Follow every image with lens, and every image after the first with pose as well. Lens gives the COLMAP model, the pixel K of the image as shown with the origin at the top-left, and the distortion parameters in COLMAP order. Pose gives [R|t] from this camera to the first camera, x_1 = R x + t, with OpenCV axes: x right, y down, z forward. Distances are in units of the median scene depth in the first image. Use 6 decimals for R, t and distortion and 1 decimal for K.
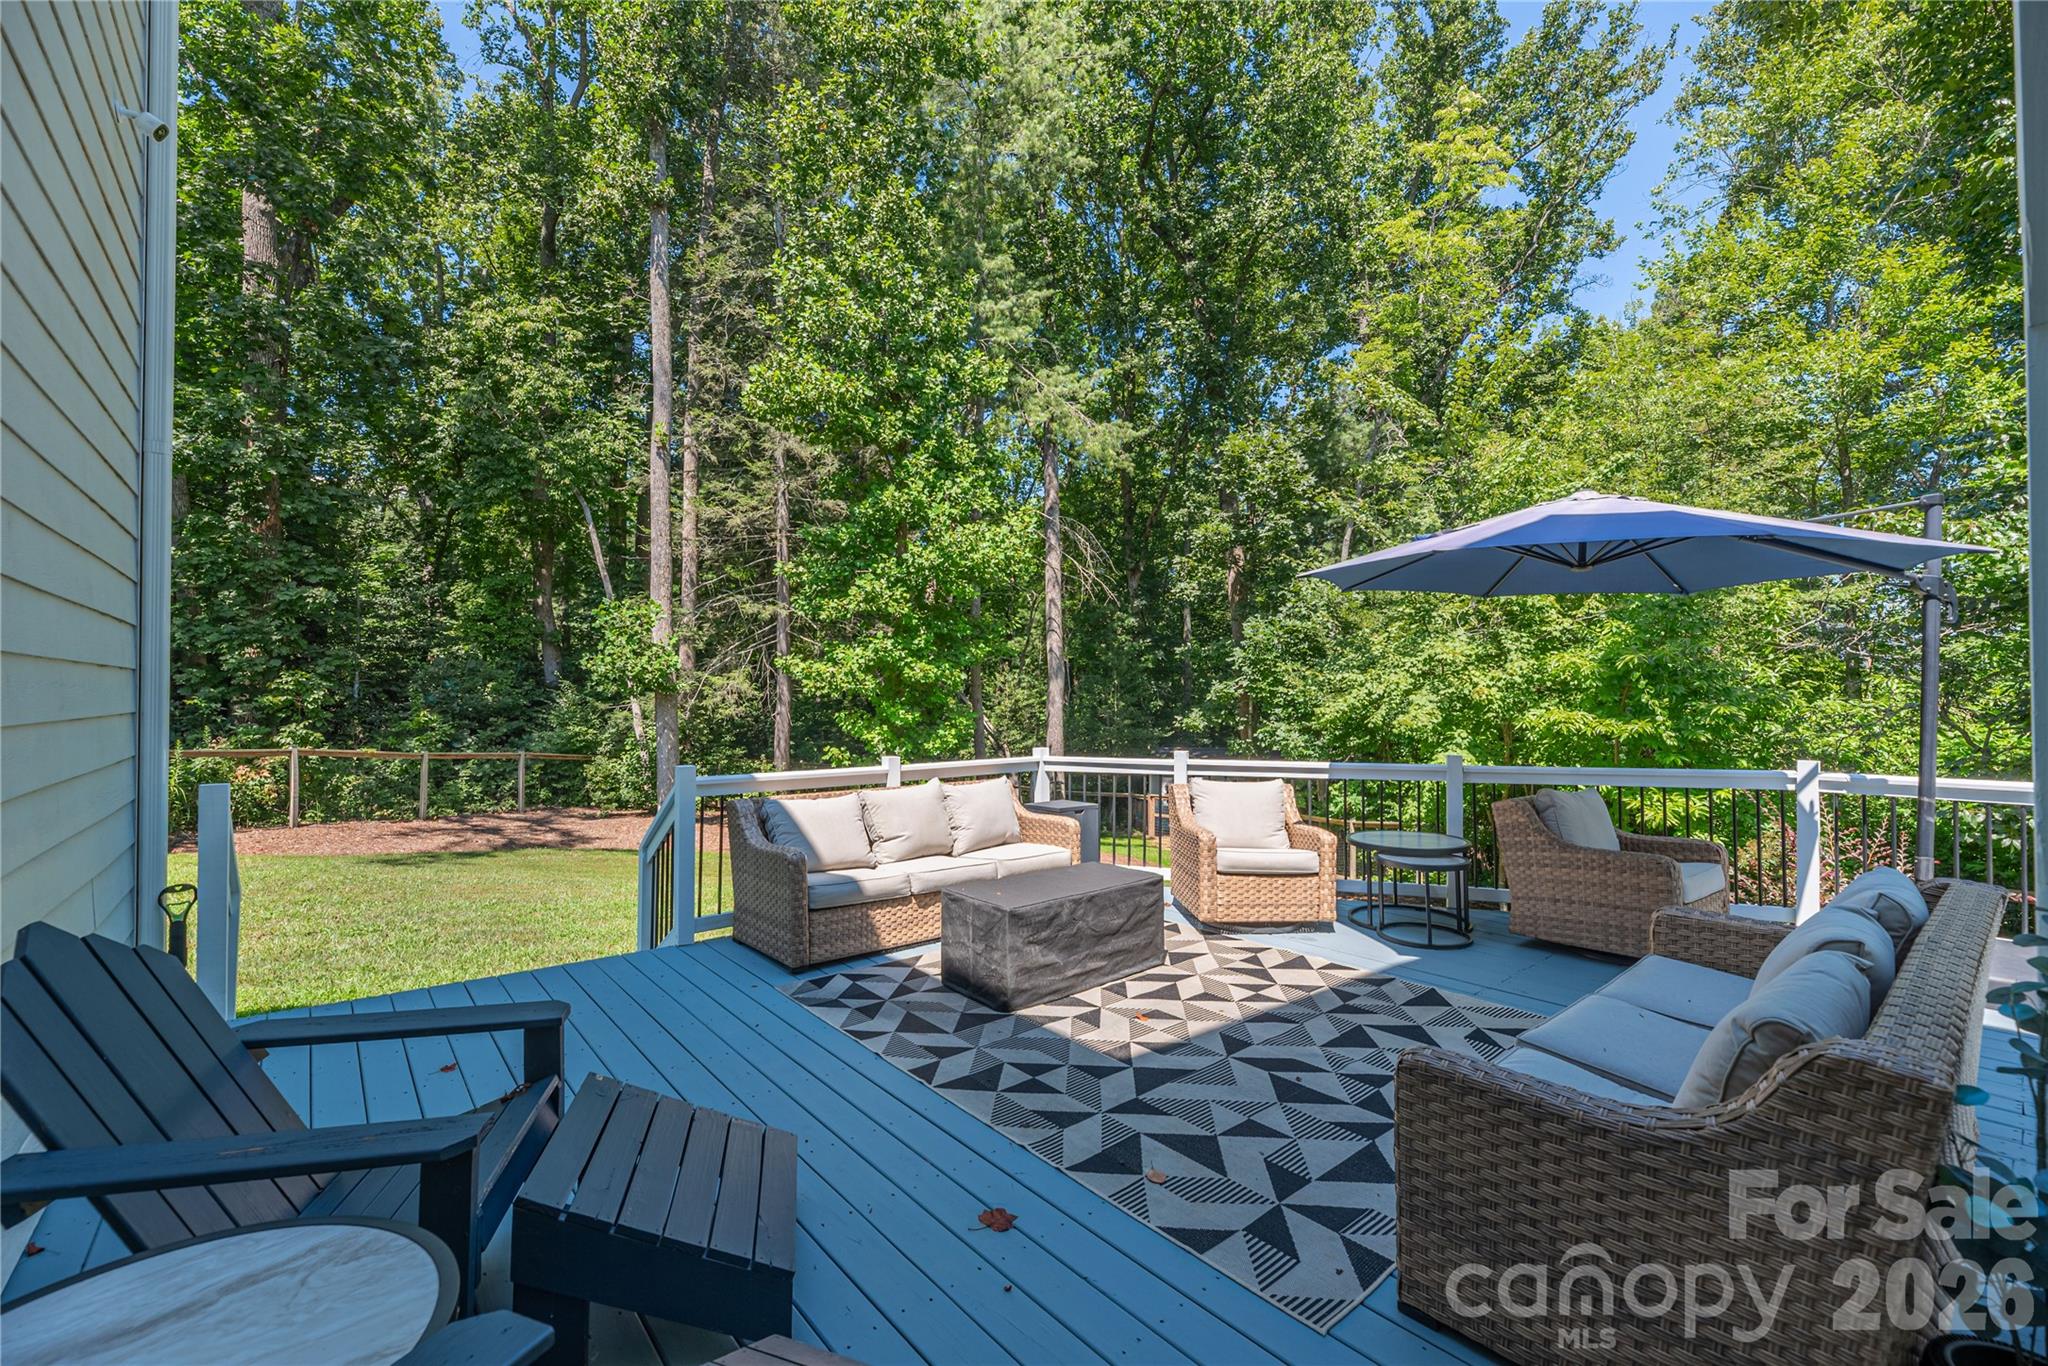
lens RADIAL K [[838.2, 0, 1012.0], [0, 838.2, 684.1], [0, 0, 1]] dist [0.001199, 0.000116]
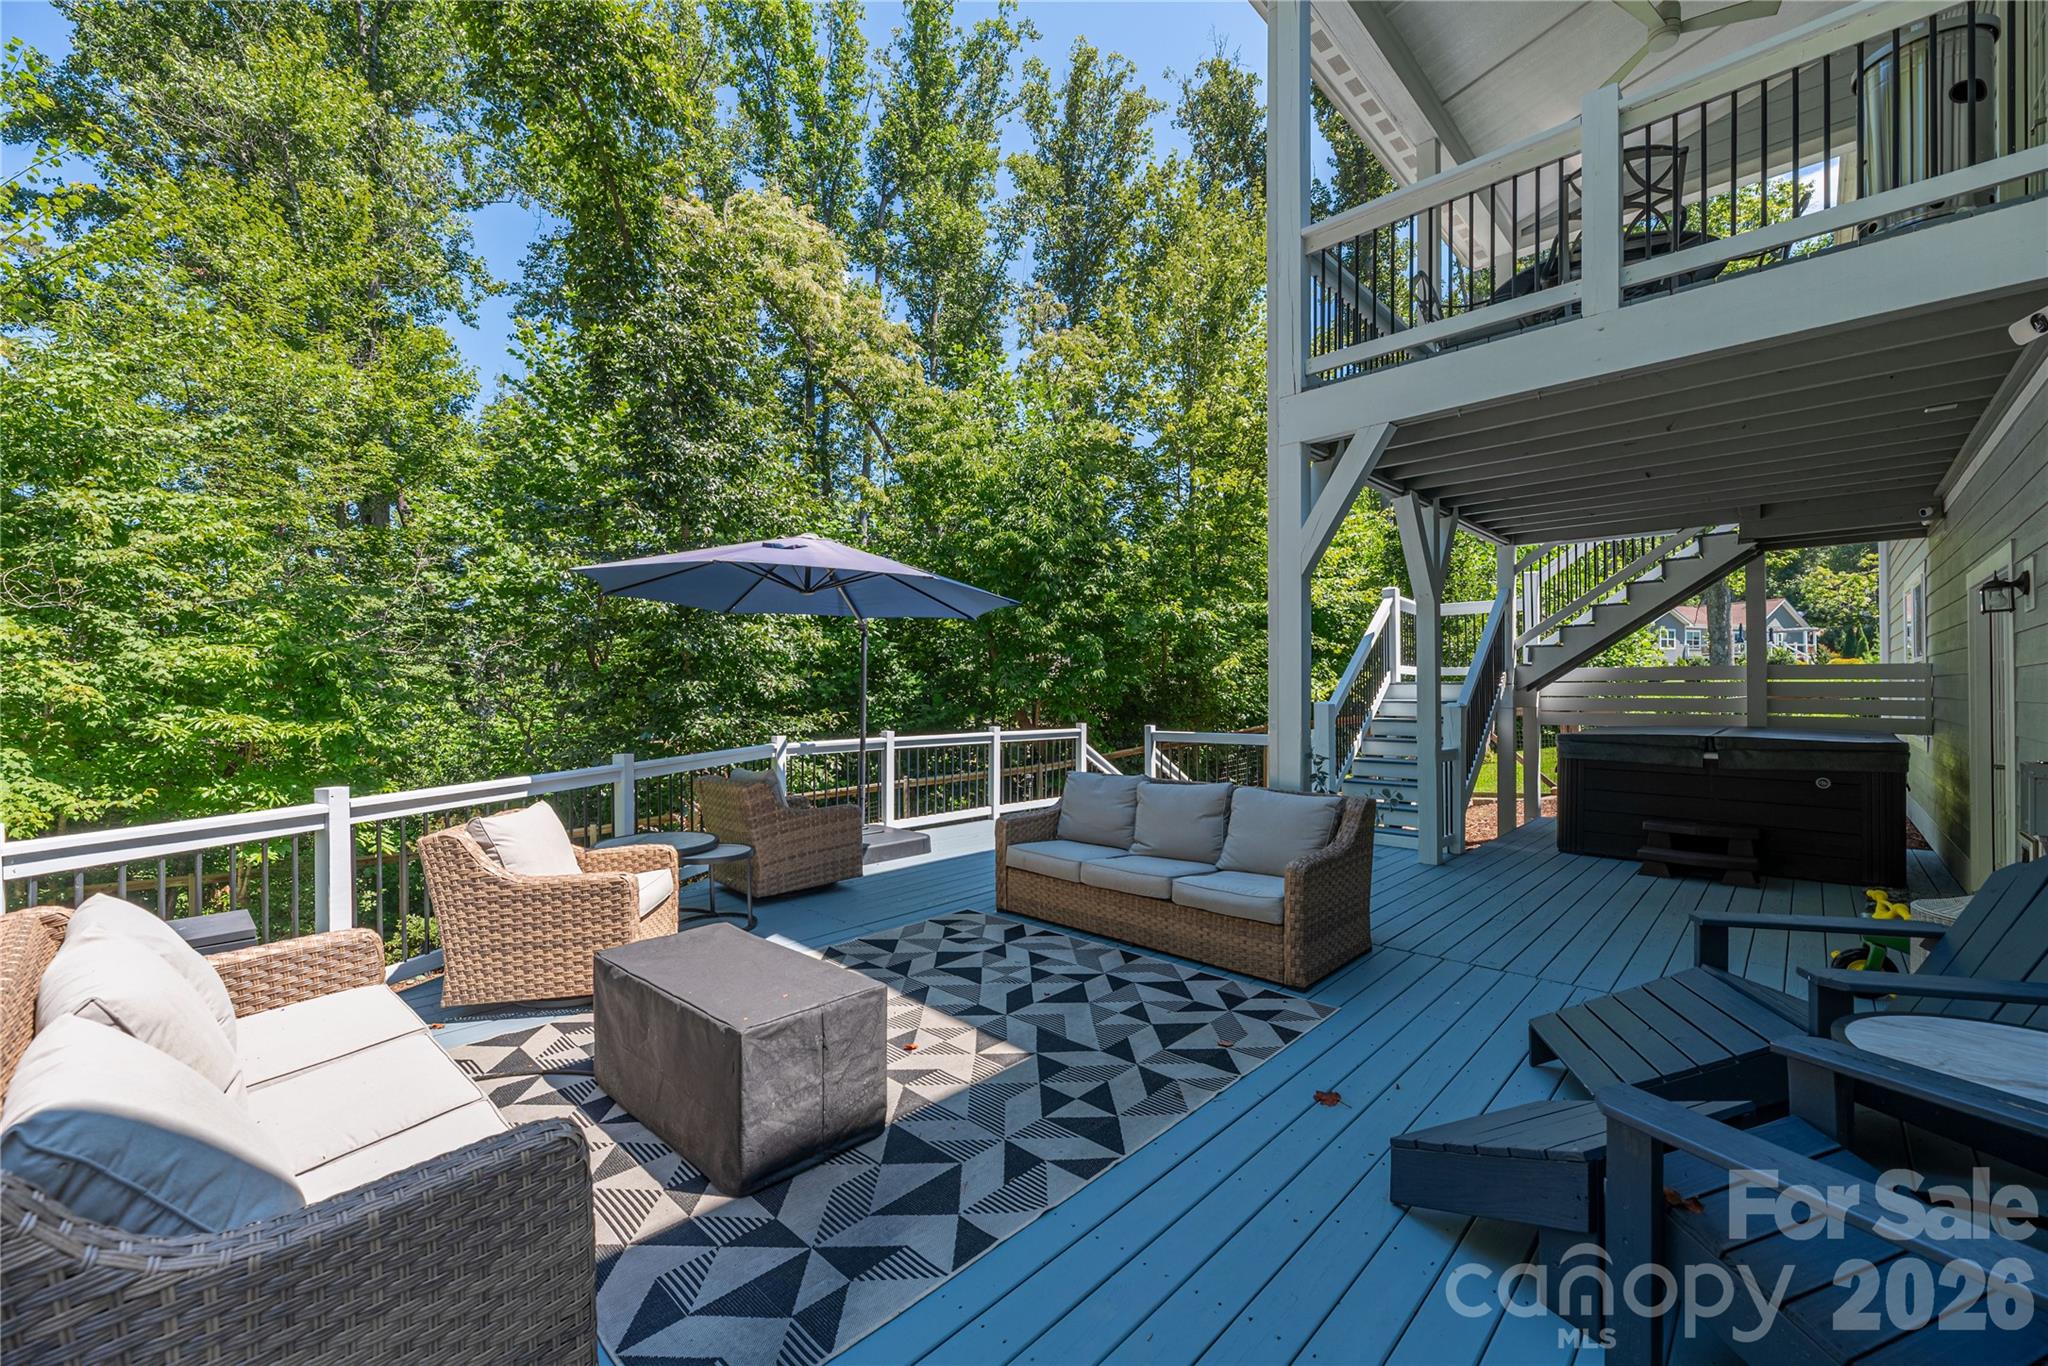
lens RADIAL K [[838.2, 0, 1019.3], [0, 838.2, 689.2], [0, 0, 1]] dist [0.001199, 0.000116]
pose [[-0.117689, 0.004155, 0.993042, -0.644592], [-0.005873, 0.999971, -0.004880, 0.014679], [-0.993033, -0.006407, -0.117661, 0.849992]]
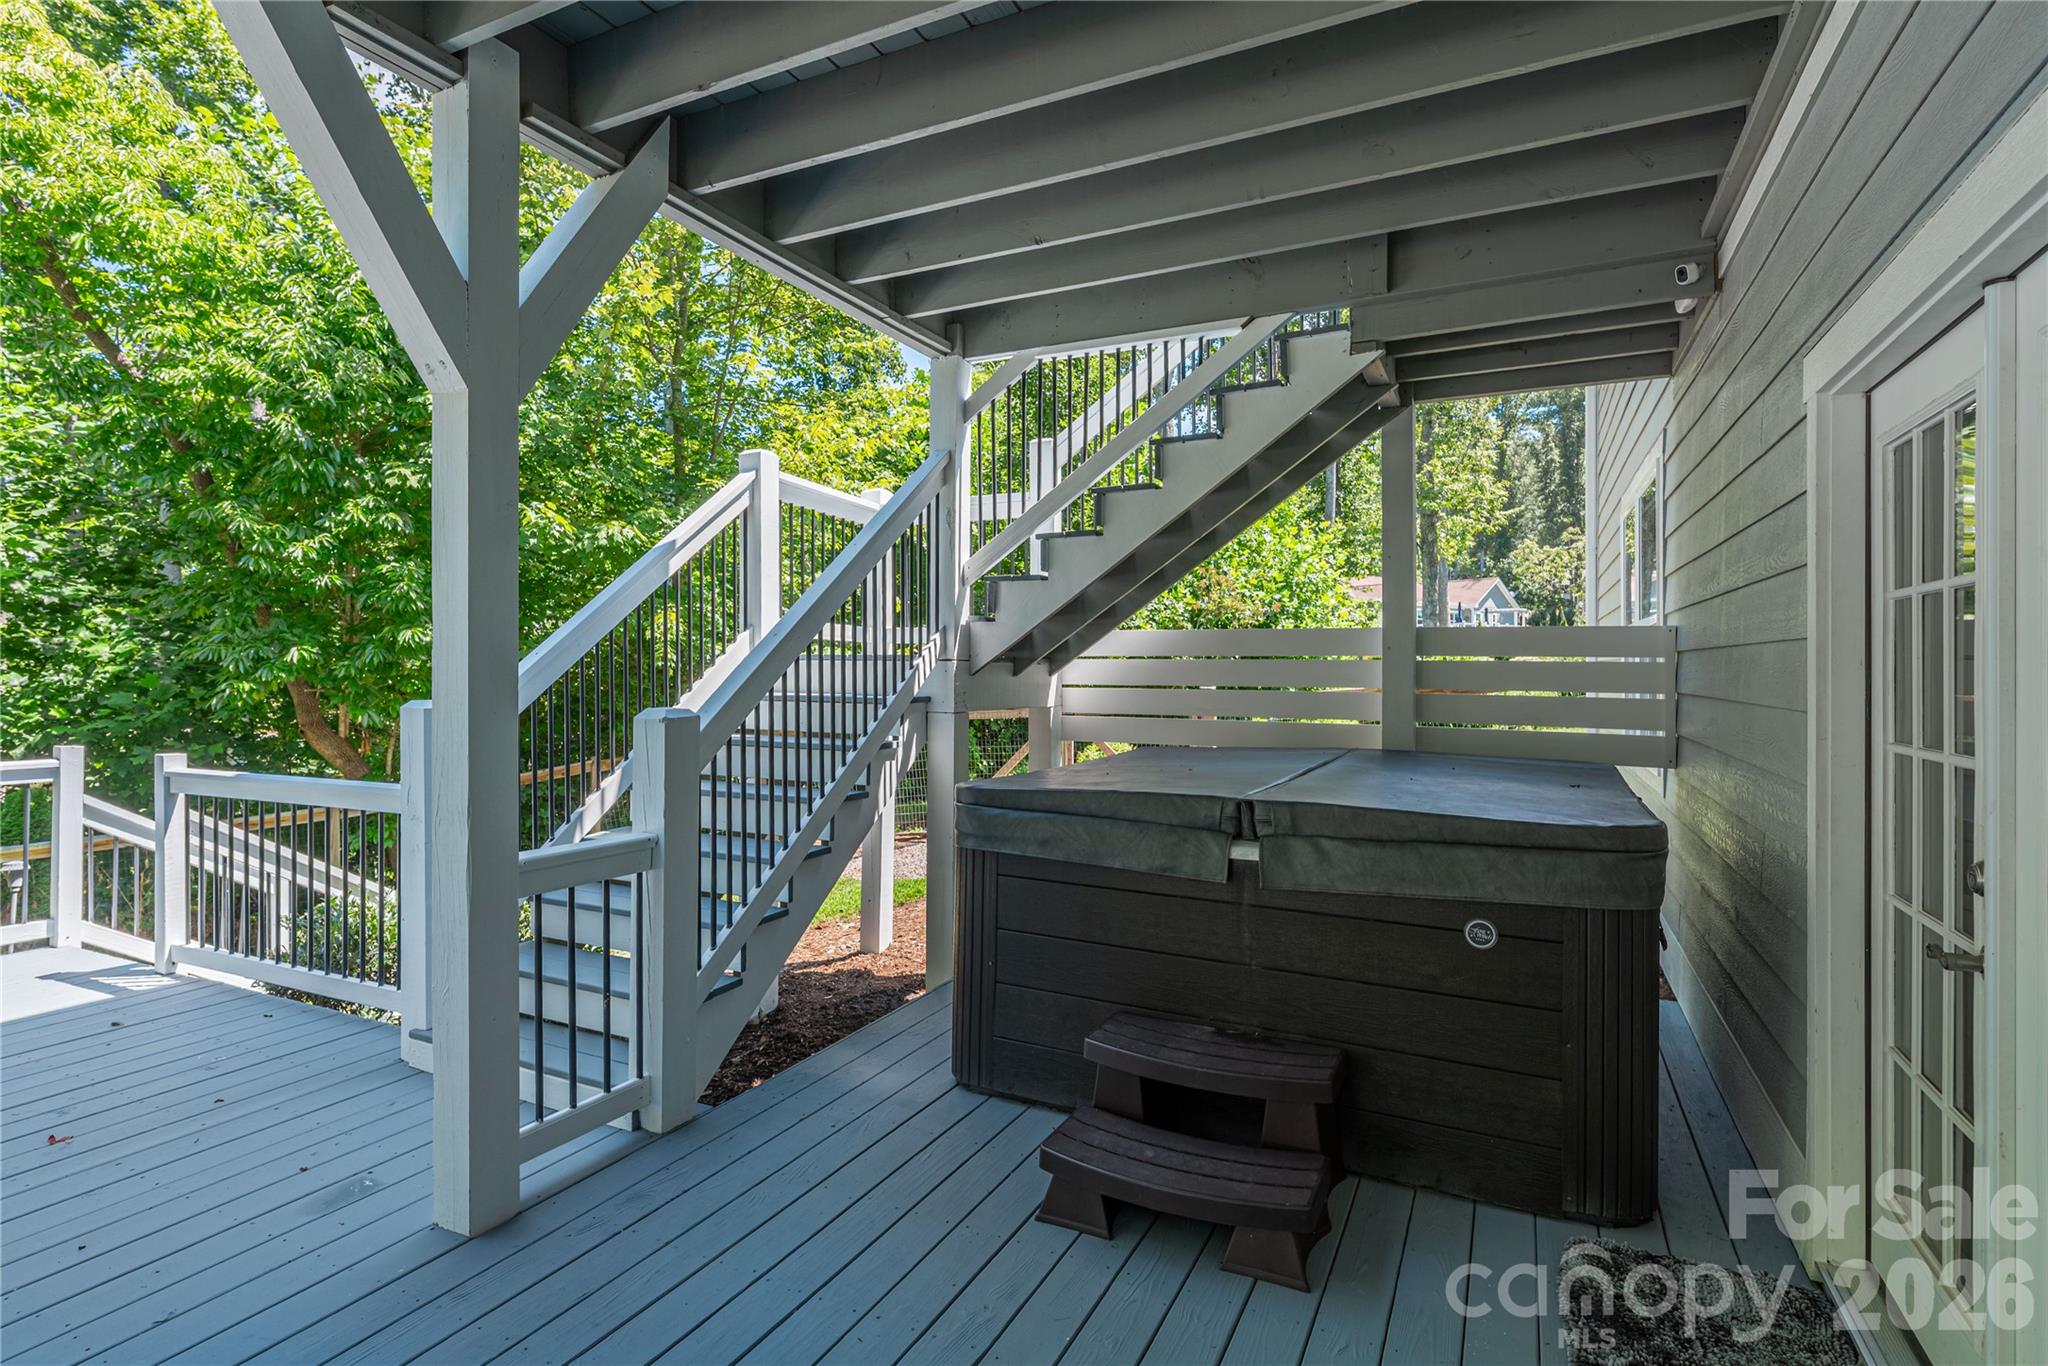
lens RADIAL K [[1026.1, 0, 1019.6], [0, 1026.1, 674.8], [0, 0, 1]] dist [0.002787, 0.000025]
pose [[-0.407131, -0.004093, 0.913361, 0.160528], [-0.011758, 0.999931, -0.000760, 0.002126], [-0.913294, -0.011049, -0.407151, -0.170866]]
